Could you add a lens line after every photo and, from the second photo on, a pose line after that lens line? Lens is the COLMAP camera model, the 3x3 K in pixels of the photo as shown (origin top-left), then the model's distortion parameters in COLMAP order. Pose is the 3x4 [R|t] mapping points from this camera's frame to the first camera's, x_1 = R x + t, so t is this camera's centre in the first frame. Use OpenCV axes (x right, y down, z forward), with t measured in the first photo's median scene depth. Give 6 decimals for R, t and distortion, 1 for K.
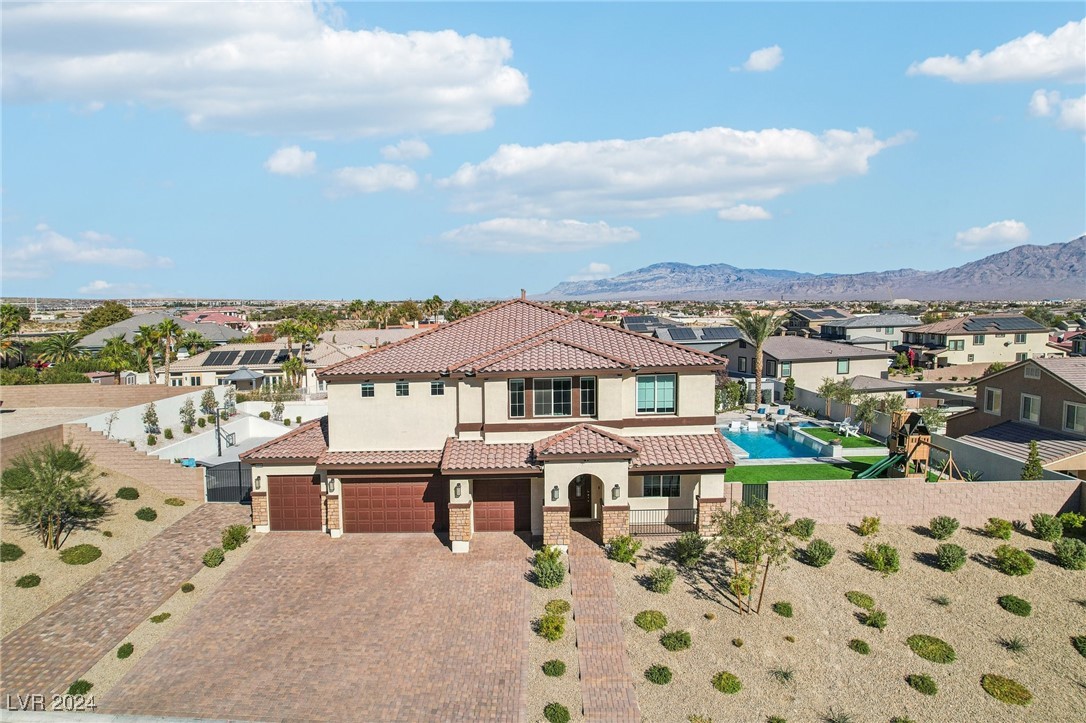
lens RADIAL K [[696.9, 0, 499.0], [0, 696.9, 346.8], [0, 0, 1]] dist [-0.063040, 0.048494]
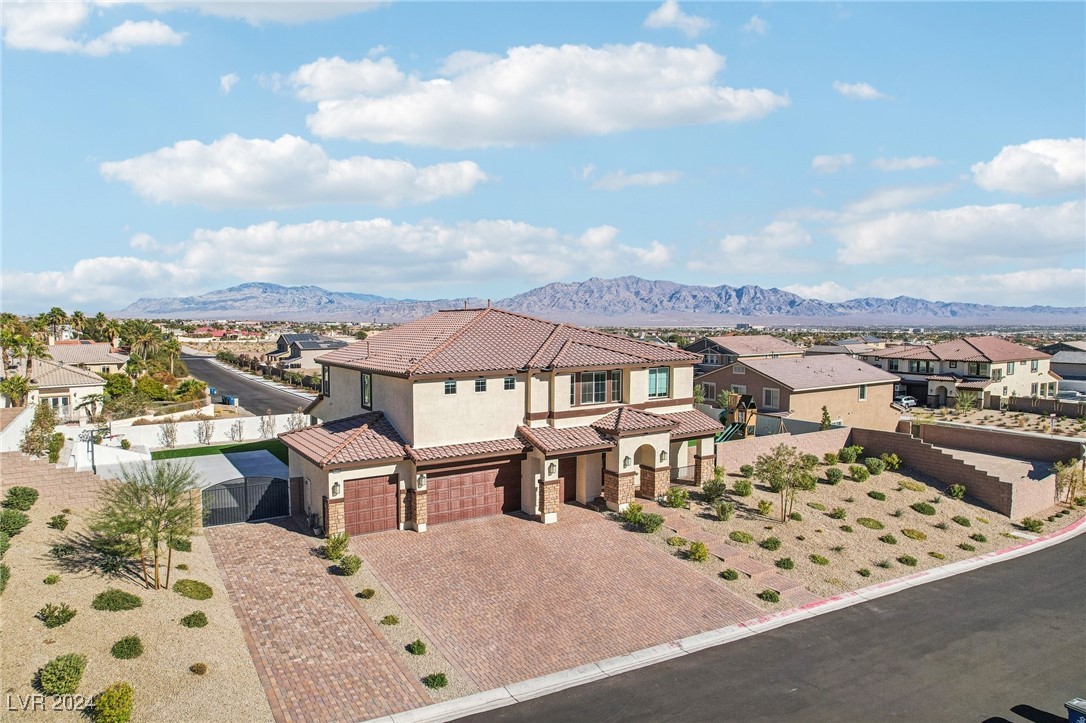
lens RADIAL K [[696.9, 0, 499.0], [0, 696.9, 346.8], [0, 0, 1]] dist [-0.063040, 0.048494]
pose [[0.832778, 0.001572, 0.553605, -0.742847], [0.015603, 0.999532, -0.026308, 0.030154], [-0.553387, 0.030547, 0.832364, 0.070909]]
